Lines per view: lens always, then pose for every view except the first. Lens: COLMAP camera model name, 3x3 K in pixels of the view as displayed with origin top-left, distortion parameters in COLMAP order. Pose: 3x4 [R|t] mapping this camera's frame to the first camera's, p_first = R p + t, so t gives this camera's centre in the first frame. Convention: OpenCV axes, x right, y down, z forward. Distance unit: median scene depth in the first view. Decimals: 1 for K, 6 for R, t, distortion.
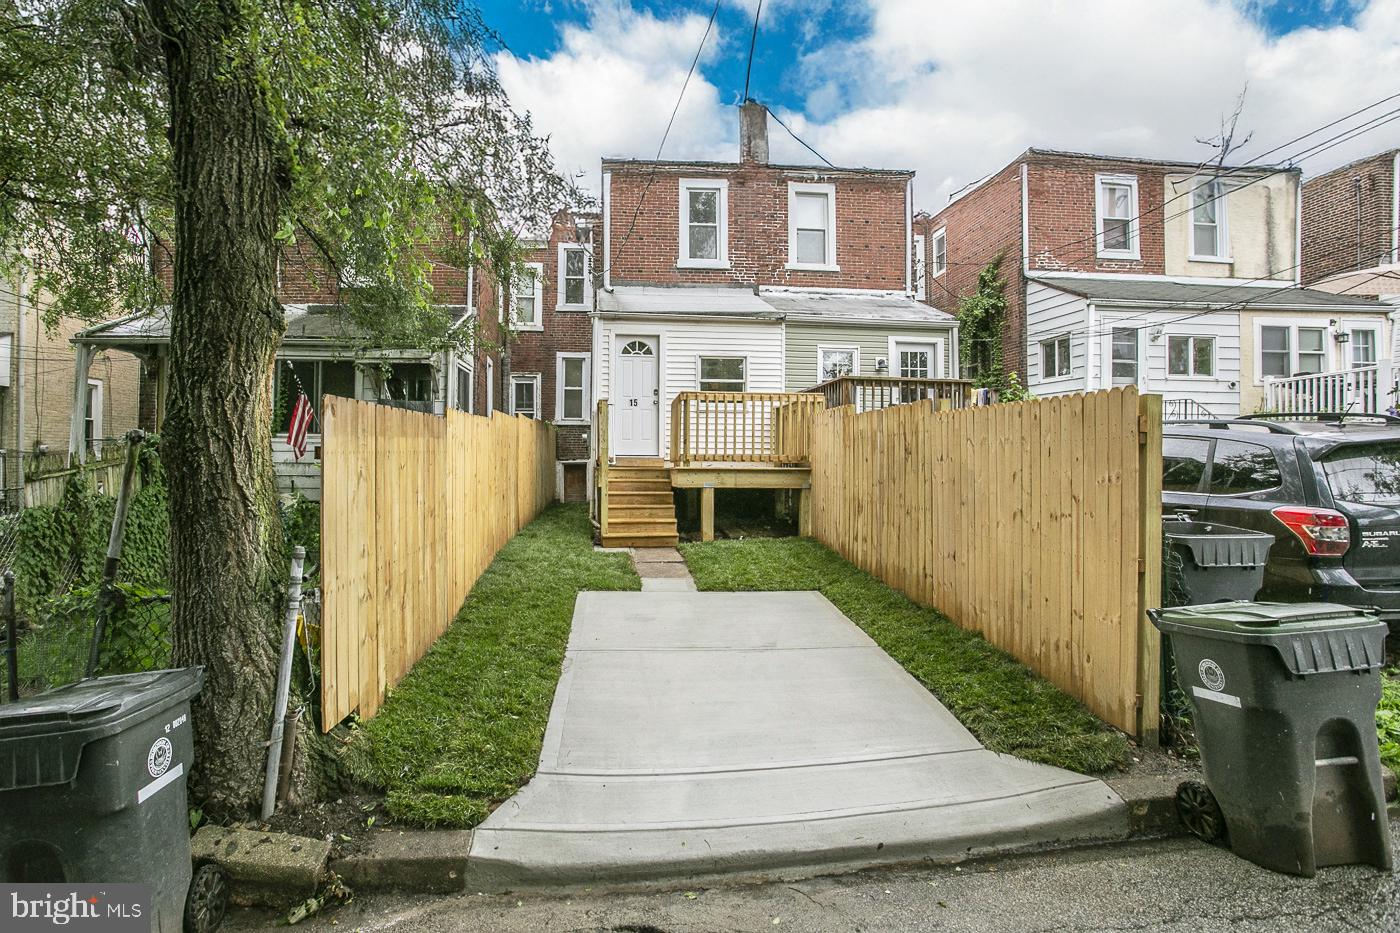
lens RADIAL K [[812.0, 0, 697.0], [0, 812.0, 445.0], [0, 0, 1]] dist [-0.084382, 0.055605]
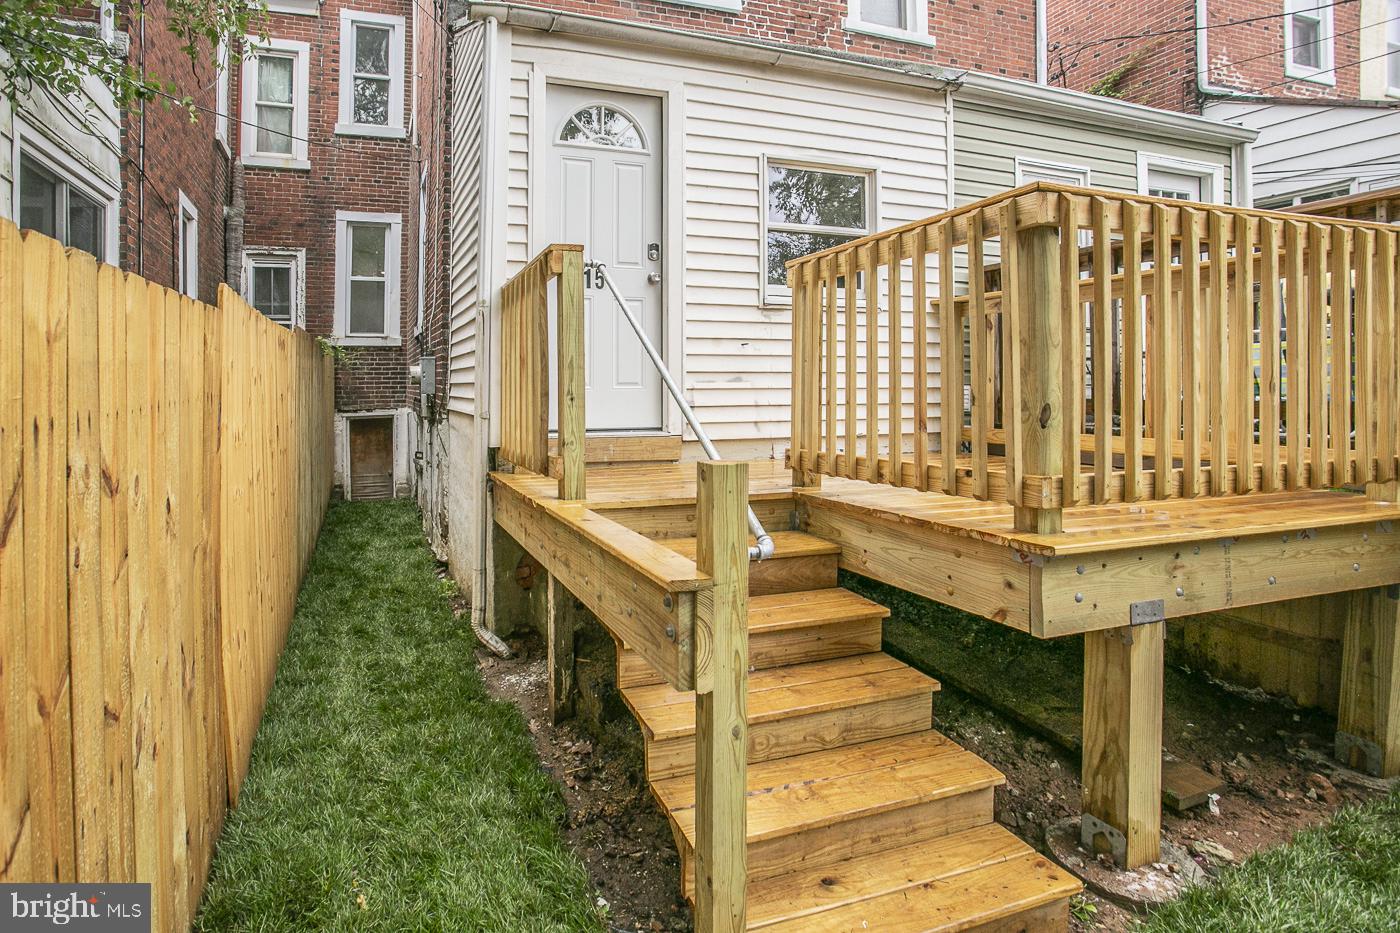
lens RADIAL K [[887.8, 0, 699.7], [0, 887.8, 371.0], [0, 0, 1]] dist [-0.044270, 0.001256]
pose [[0.972177, -0.003089, 0.234228, -0.354611], [0.003070, 0.999995, 0.000444, -0.036381], [-0.234228, 0.000287, 0.972182, 1.755915]]
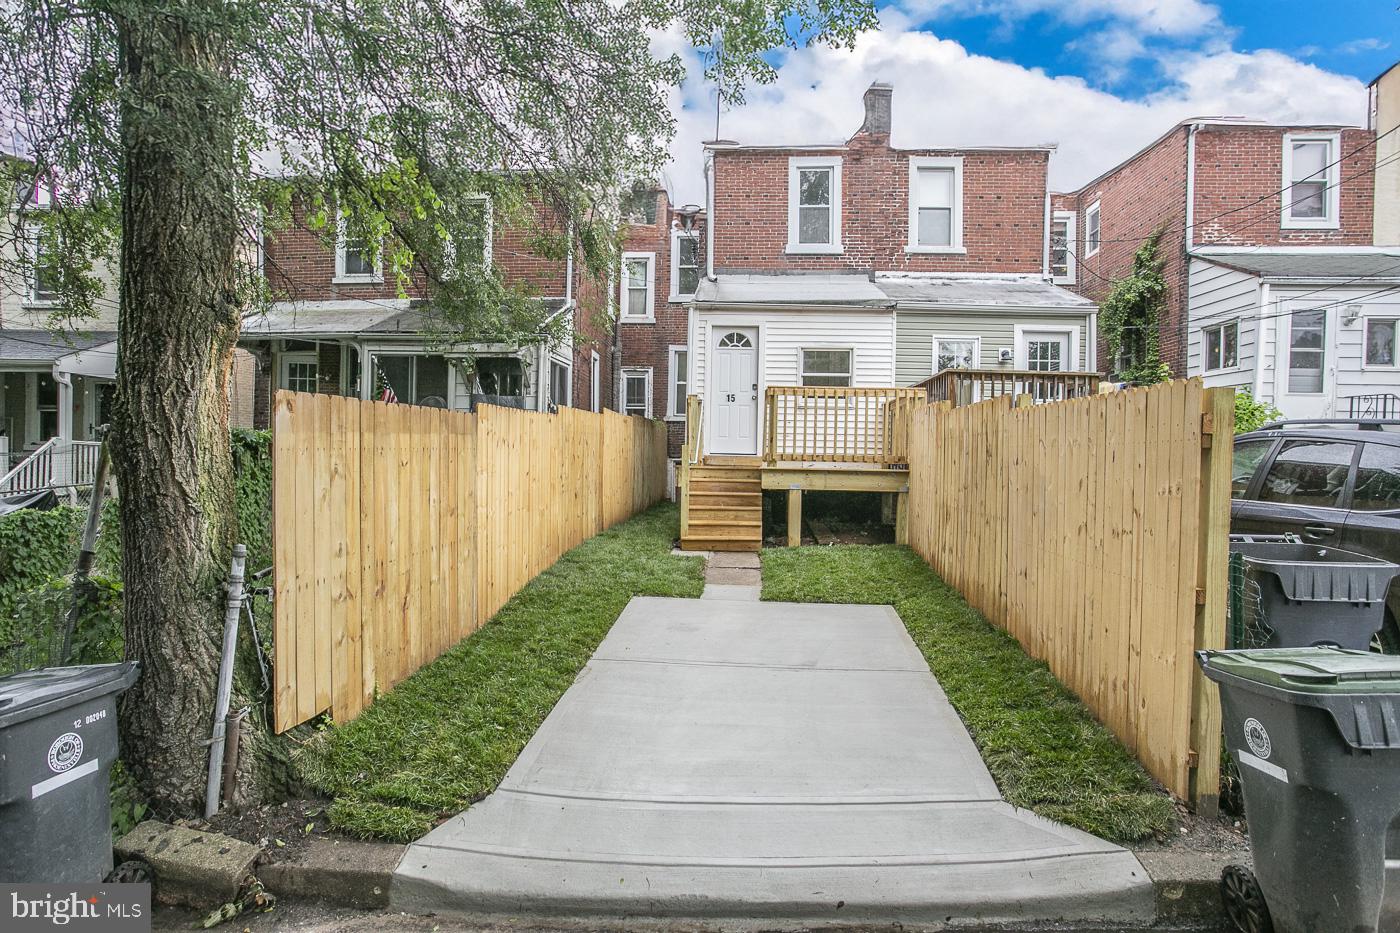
lens RADIAL K [[847.6, 0, 700.0], [0, 847.6, 466.5], [0, 0, 1]] dist [-0.072595, 0.057852]
pose [[0.986312, 0.013435, -0.164344, 0.142366], [-0.008781, 0.999540, 0.029012, -0.002300], [0.164658, -0.027172, 0.985976, 0.052490]]
